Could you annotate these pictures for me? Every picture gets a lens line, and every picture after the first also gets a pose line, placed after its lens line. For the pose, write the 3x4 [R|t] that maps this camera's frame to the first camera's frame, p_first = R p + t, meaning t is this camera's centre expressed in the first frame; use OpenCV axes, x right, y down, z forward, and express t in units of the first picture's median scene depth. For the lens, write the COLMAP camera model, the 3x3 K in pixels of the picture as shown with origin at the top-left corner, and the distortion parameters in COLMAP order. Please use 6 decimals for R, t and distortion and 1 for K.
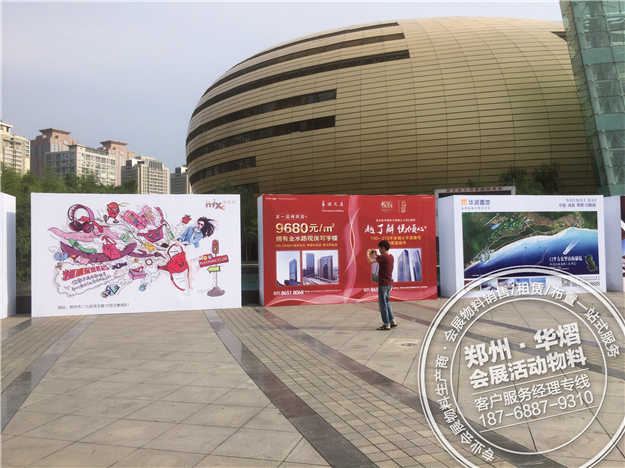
lens RADIAL K [[538.4, 0, 312.8], [0, 538.4, 234.2], [0, 0, 1]] dist [0.056193, -0.045544]
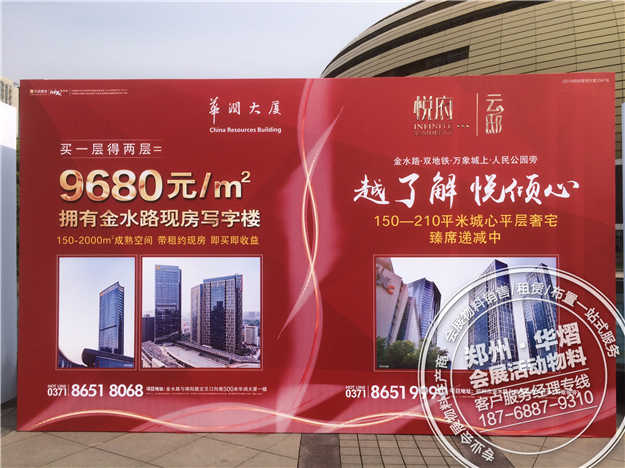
lens RADIAL K [[538.4, 0, 310.3], [0, 538.4, 233.2], [0, 0, 1]] dist [0.056193, -0.045544]
pose [[0.965190, 0.014645, -0.261139, 0.162015], [-0.010670, 0.999805, 0.016635, 0.010584], [0.261332, -0.013269, 0.965158, 0.745638]]
